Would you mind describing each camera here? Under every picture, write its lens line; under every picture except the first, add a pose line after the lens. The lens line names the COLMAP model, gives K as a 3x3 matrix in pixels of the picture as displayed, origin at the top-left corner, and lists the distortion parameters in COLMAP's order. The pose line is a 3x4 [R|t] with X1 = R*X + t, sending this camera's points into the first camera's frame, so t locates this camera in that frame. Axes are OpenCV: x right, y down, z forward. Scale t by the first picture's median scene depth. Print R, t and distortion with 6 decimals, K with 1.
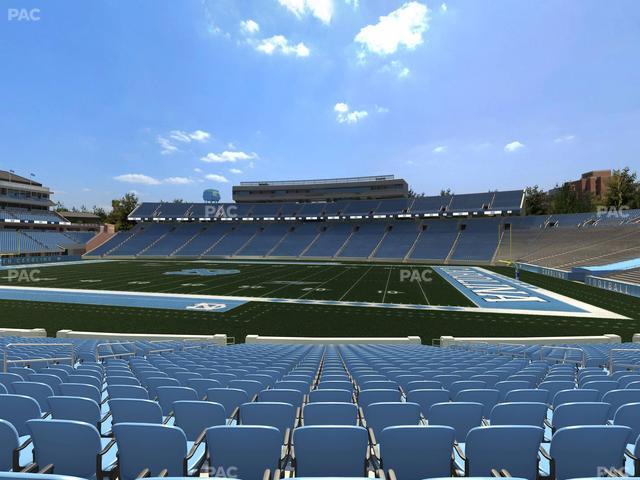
lens RADIAL K [[320.0, 0, 320.2], [0, 320.0, 239.9], [0, 0, 1]] dist [-0.000299, 0.000074]
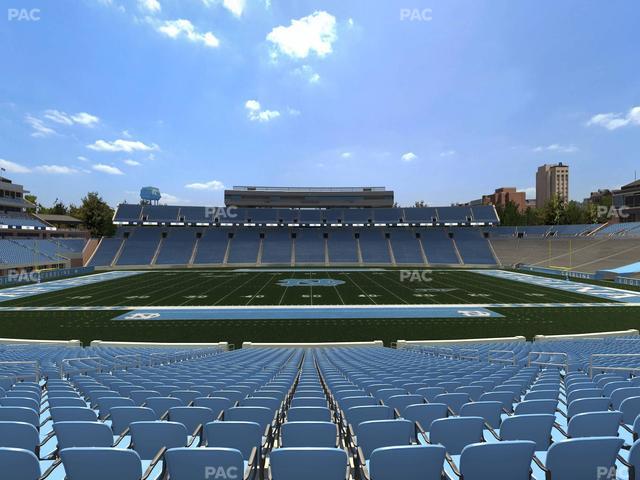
lens RADIAL K [[320.0, 0, 320.2], [0, 320.0, 239.7], [0, 0, 1]] dist [-0.000299, 0.000074]
pose [[0.962818, 0.000207, 0.270152, -0.288446], [-0.000026, 1.000000, -0.000677, -0.018927], [-0.270152, 0.000645, 0.962817, -0.012045]]
